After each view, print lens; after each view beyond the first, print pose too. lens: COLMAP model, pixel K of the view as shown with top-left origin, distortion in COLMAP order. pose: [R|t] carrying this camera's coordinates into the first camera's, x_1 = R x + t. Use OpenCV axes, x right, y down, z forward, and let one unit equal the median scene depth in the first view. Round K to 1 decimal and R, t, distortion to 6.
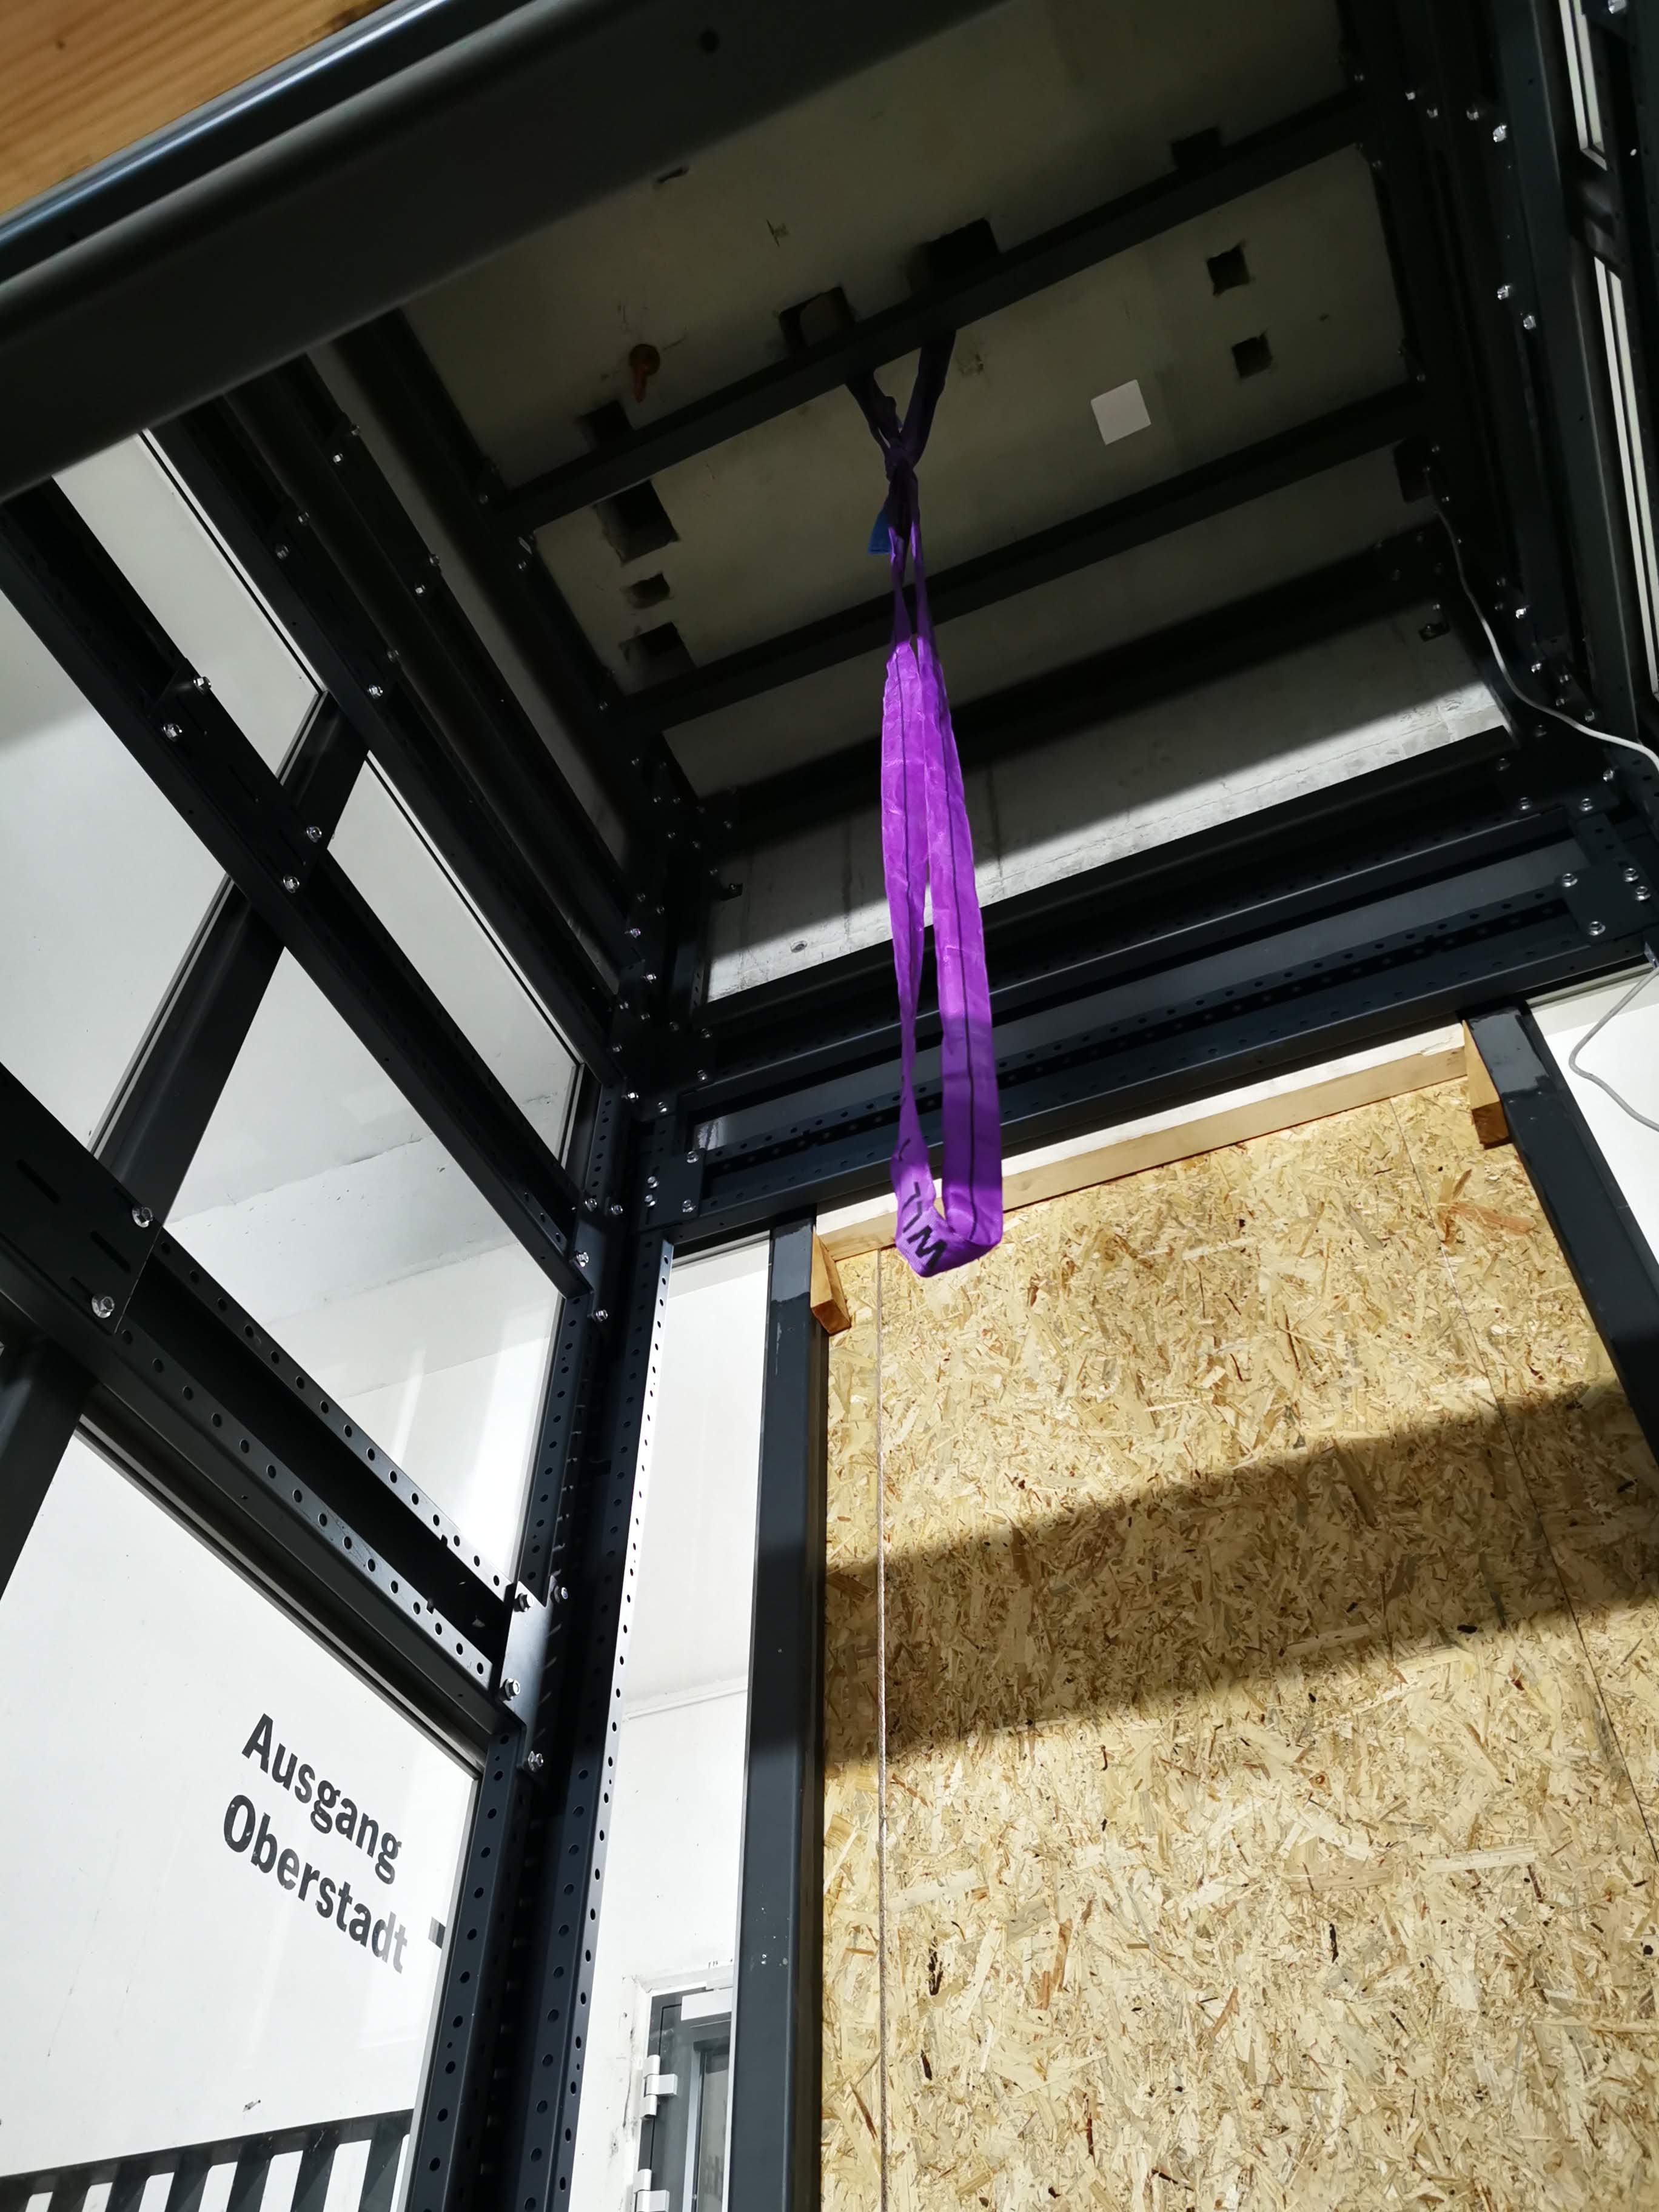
lens RADIAL K [[1705.8, 0, 829.3], [0, 1705.8, 1107.8], [0, 0, 1]] dist [-0.002847, -0.002569]
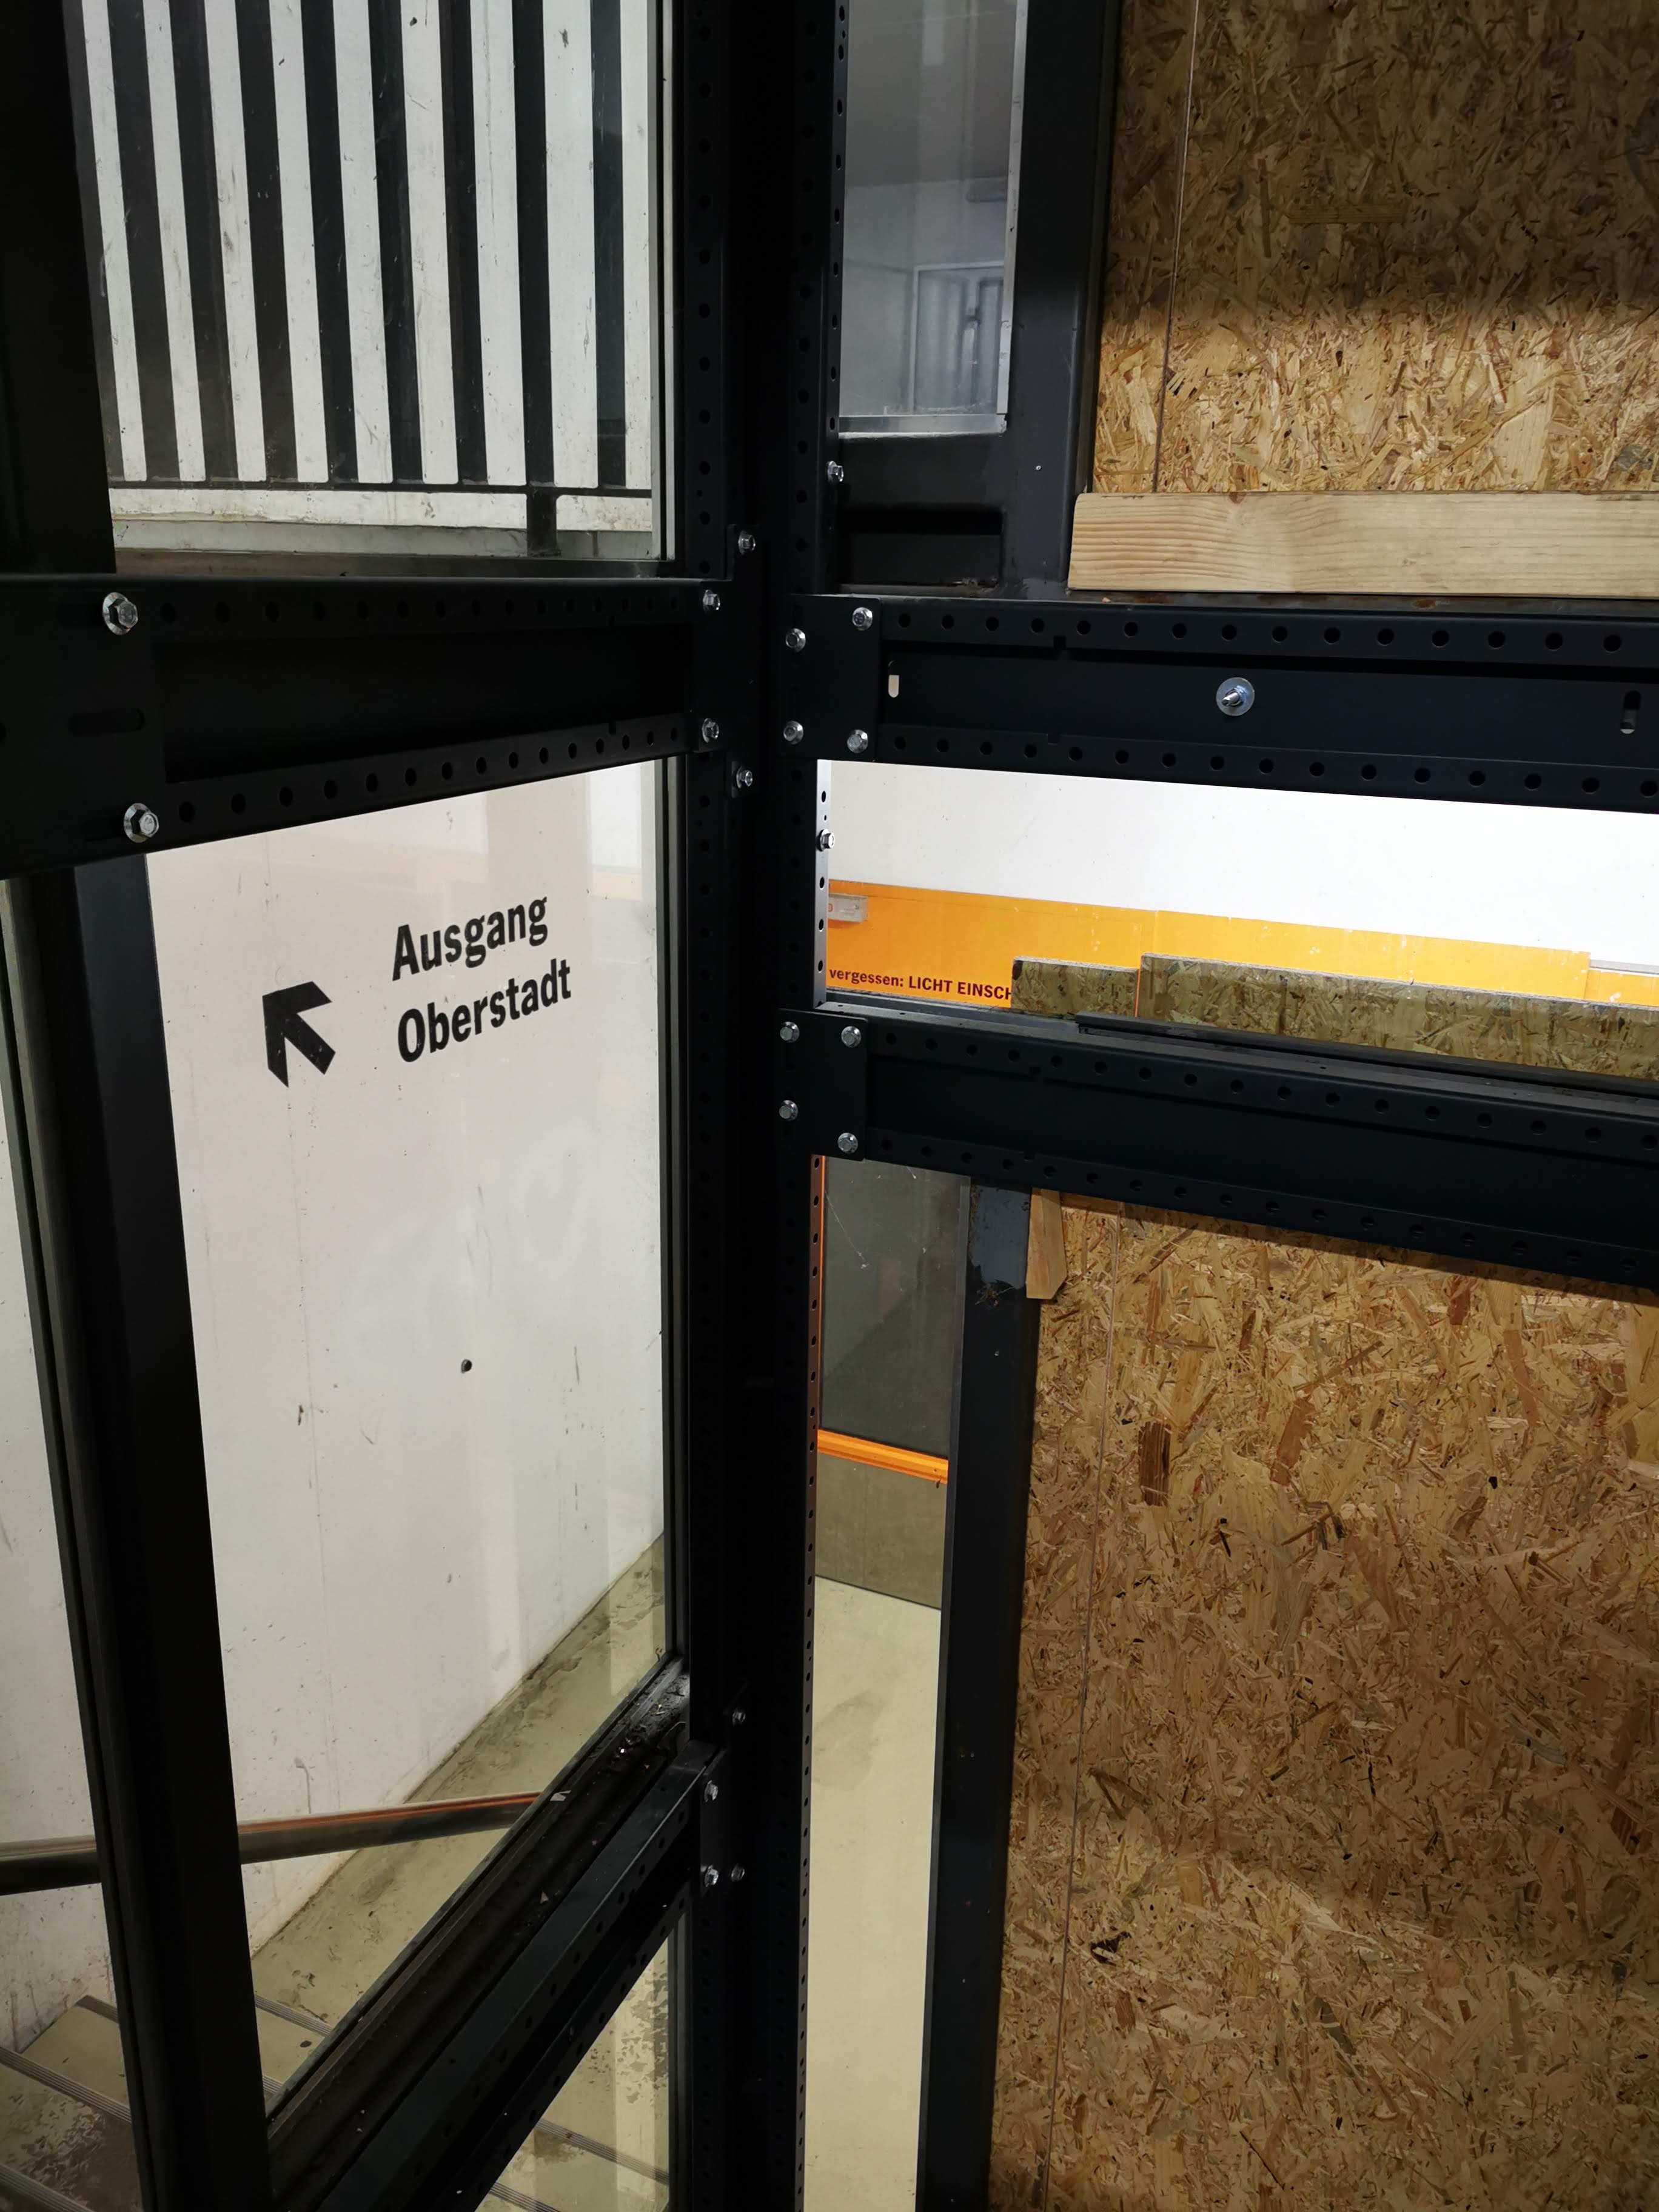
lens RADIAL K [[1705.8, 0, 831.9], [0, 1705.8, 1105.1], [0, 0, 1]] dist [-0.002847, -0.002569]
pose [[0.999894, 0.010588, -0.009991, -0.072251], [0.005100, 0.388057, 0.921621, -0.491289], [0.013635, -0.921575, 0.387962, 0.521226]]
